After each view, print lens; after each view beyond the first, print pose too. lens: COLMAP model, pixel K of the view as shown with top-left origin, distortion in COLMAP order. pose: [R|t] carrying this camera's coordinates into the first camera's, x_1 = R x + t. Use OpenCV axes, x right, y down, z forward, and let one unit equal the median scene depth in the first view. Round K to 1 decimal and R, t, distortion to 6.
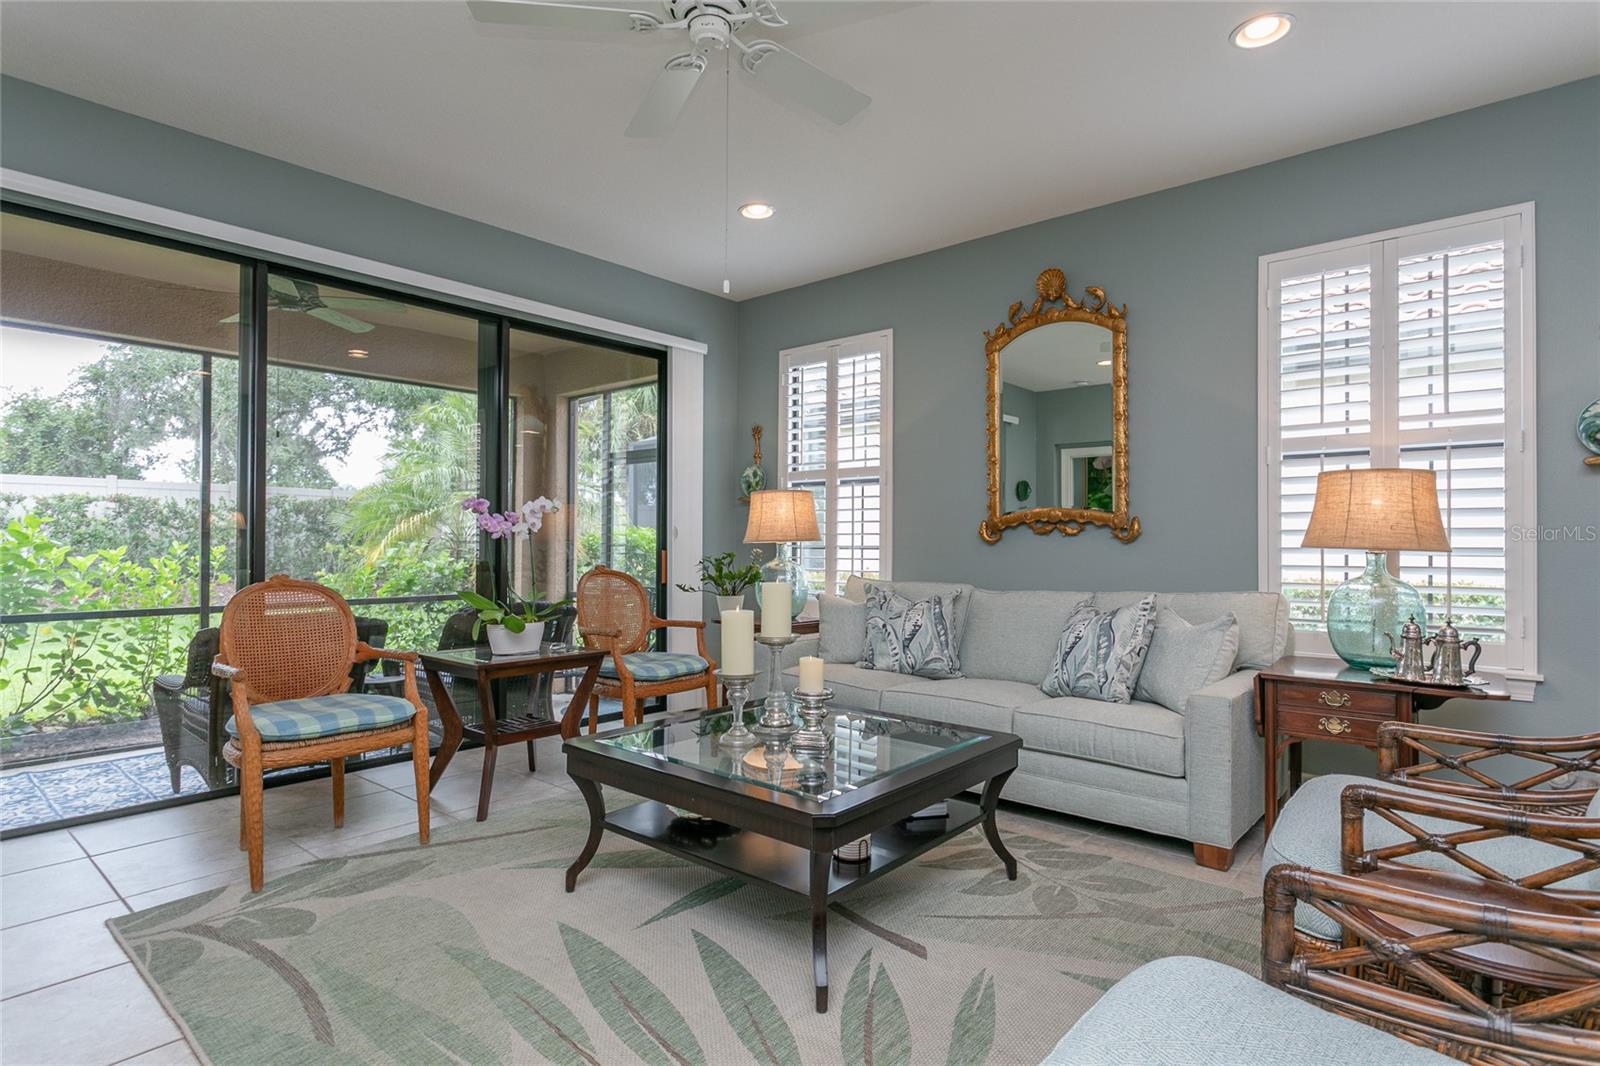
lens RADIAL K [[825.3, 0, 800.0], [0, 825.3, 533.0], [0, 0, 1]] dist [-0.000553, 0.001165]
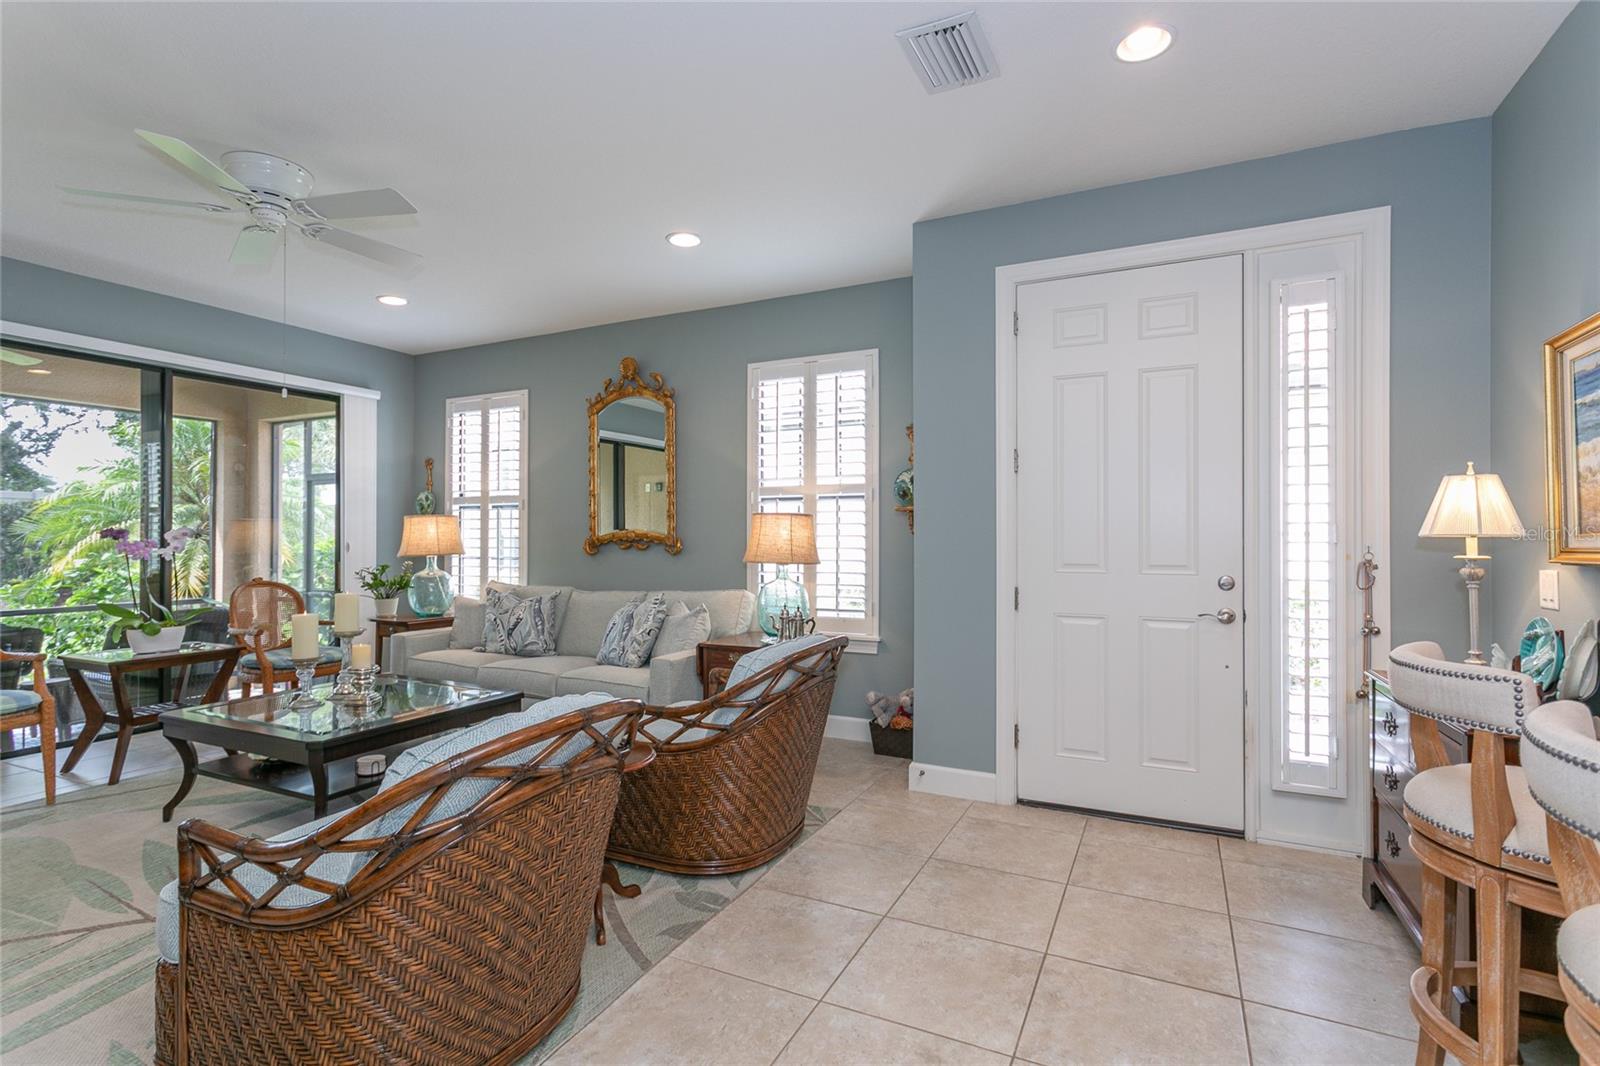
lens RADIAL K [[762.4, 0, 800.0], [0, 762.4, 533.0], [0, 0, 1]] dist [0.009649, -0.000288]
pose [[0.968510, -0.003376, 0.248954, 0.262962], [0.002057, 0.999982, 0.005554, -0.032456], [-0.248968, -0.004867, 0.968500, -0.310237]]
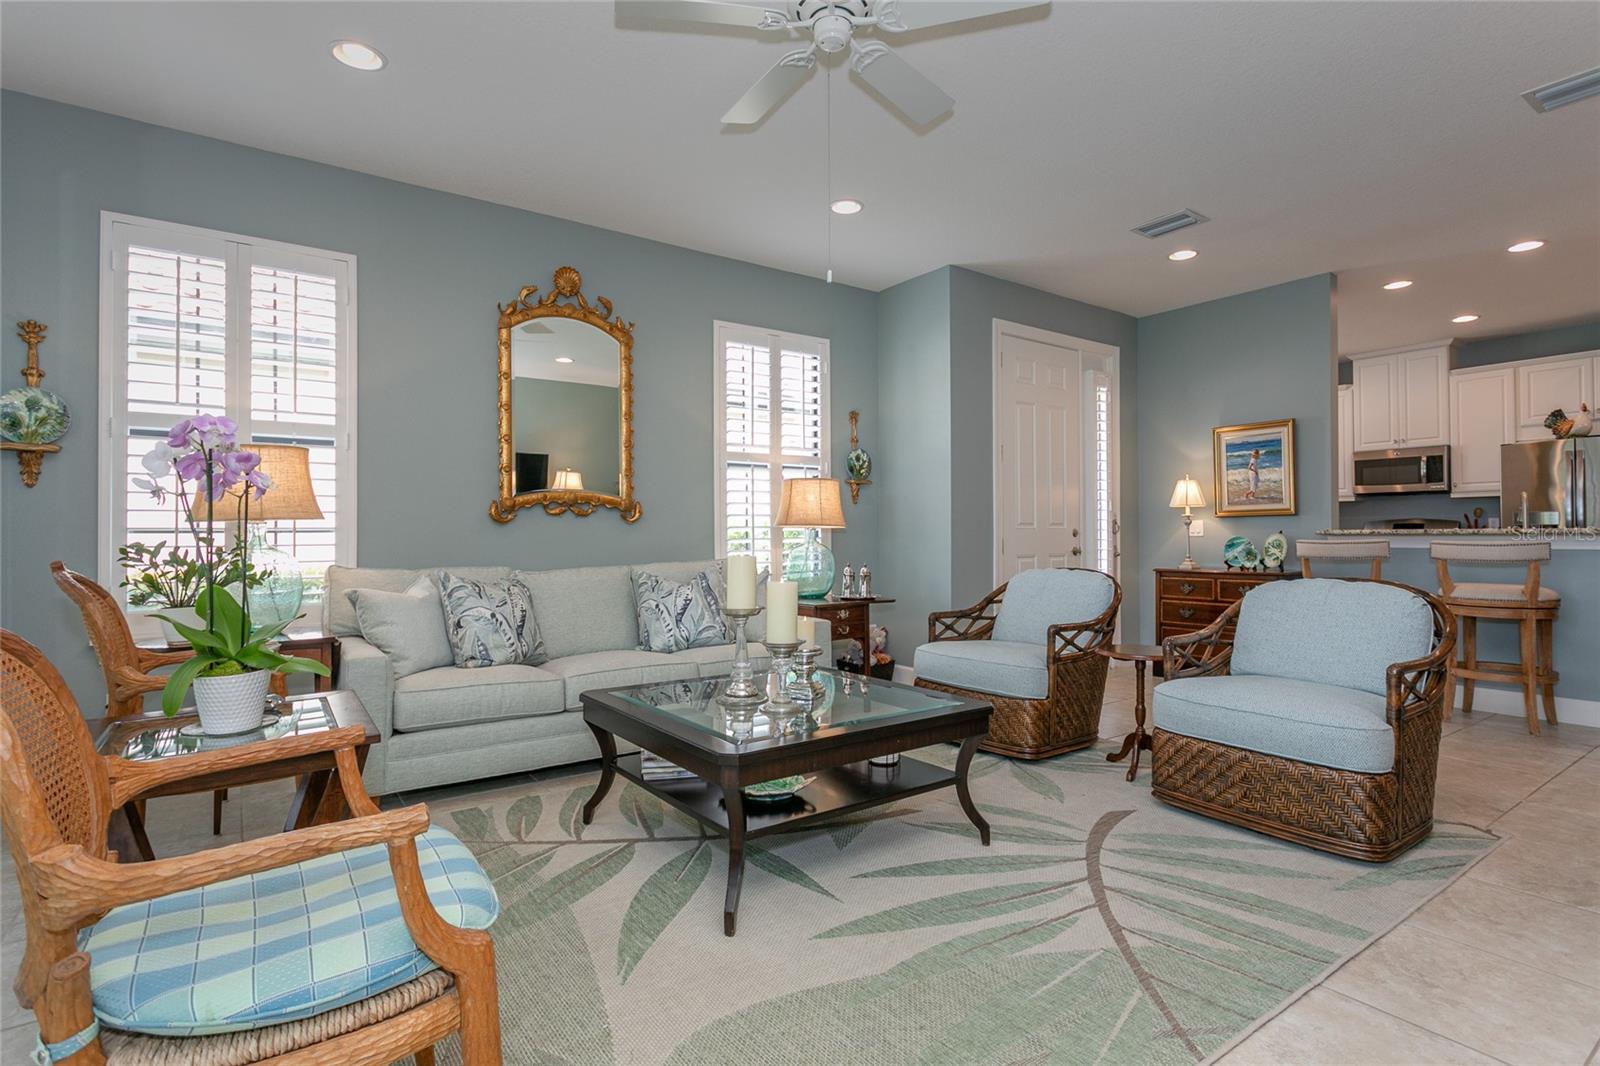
lens RADIAL K [[797.2, 0, 821.4], [0, 797.2, 534.2], [0, 0, 1]] dist [0.019075, -0.000292]
pose [[0.219649, -0.009125, 0.975536, -0.637563], [-0.005882, 0.999926, 0.010678, 0.013301], [-0.975561, -0.008083, 0.219579, 0.449624]]
